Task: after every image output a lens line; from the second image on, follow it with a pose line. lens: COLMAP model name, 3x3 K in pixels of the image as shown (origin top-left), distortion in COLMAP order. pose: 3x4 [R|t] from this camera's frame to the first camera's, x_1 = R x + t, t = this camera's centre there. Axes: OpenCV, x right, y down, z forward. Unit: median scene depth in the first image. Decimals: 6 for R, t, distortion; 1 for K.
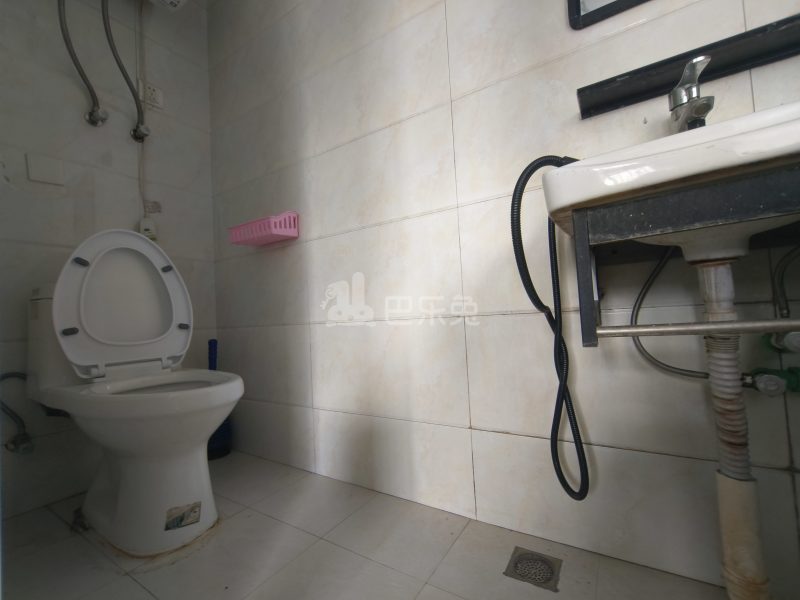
lens RADIAL K [[349.3, 0, 400.0], [0, 349.3, 299.6], [0, 0, 1]] dist [0.002126, 0.000970]
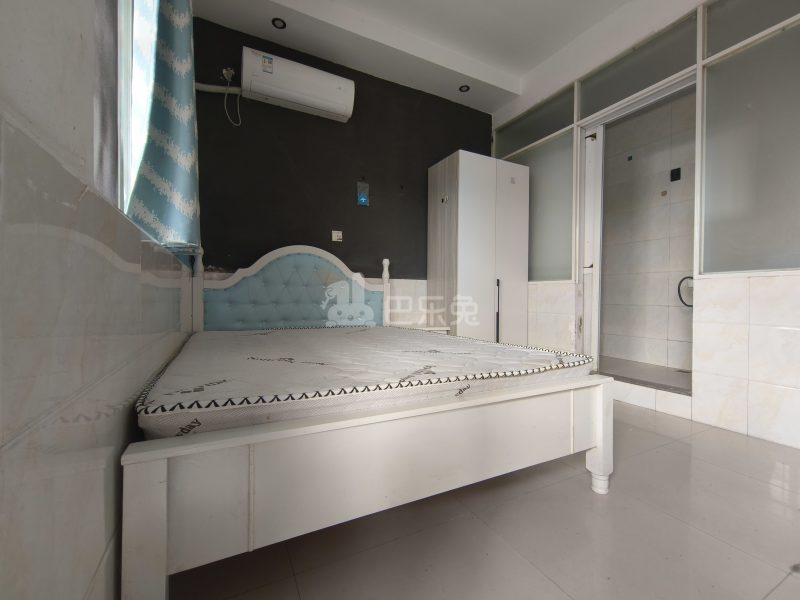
lens RADIAL K [[349.3, 0, 403.9], [0, 349.3, 300.4], [0, 0, 1]] dist [0.002126, 0.000970]
pose [[0.868893, 0.065674, -0.490624, -0.326481], [-0.023090, 0.995458, 0.092359, -0.225061], [0.494461, -0.068921, 0.866463, -2.754419]]
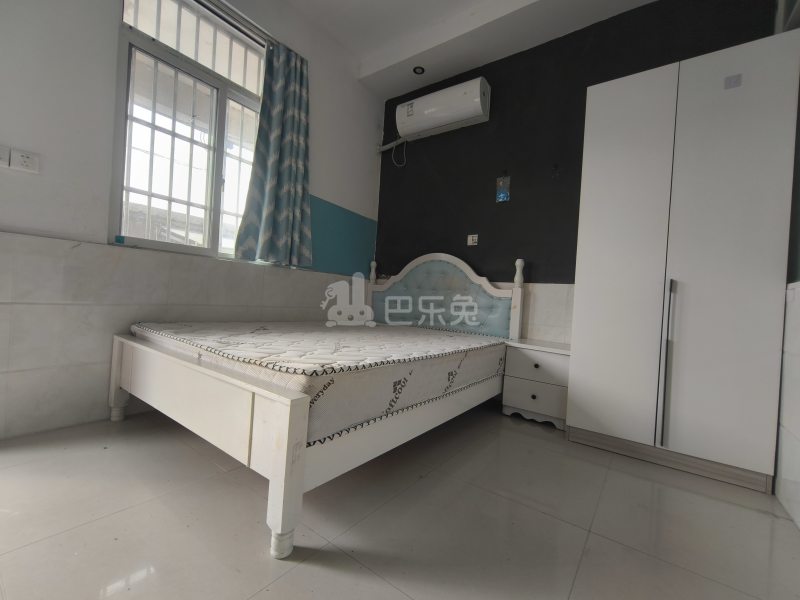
lens RADIAL K [[349.3, 0, 399.8], [0, 349.3, 301.2], [0, 0, 1]] dist [0.002126, 0.000970]
pose [[-0.068523, 0.056977, -0.996021, 0.590496], [0.002022, 0.998374, 0.056973, -0.146846], [0.997647, 0.001890, -0.068527, -0.951671]]
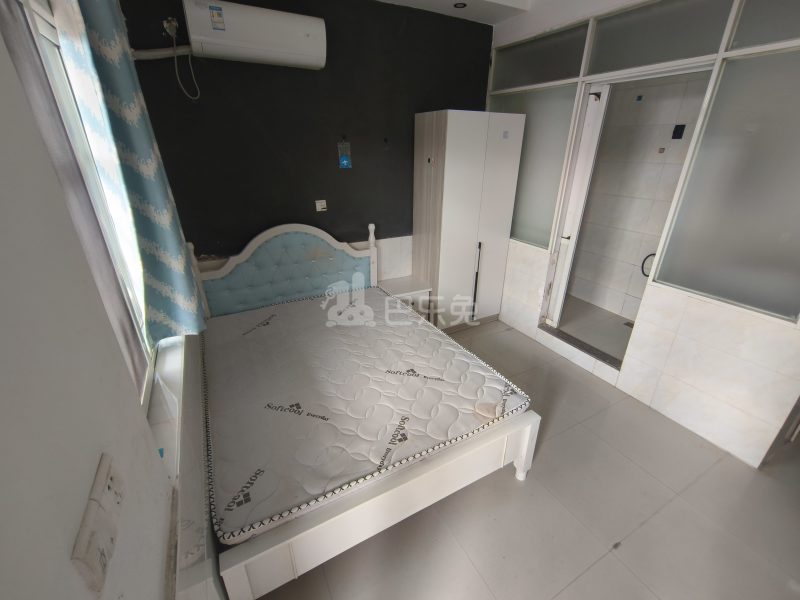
lens RADIAL K [[349.3, 0, 403.9], [0, 349.3, 300.0], [0, 0, 1]] dist [0.002126, 0.000970]
pose [[0.879153, 0.246828, -0.407634, -0.305561], [-0.024507, 0.877691, 0.478599, -1.149634], [0.475908, -0.410773, 0.777674, -2.710515]]
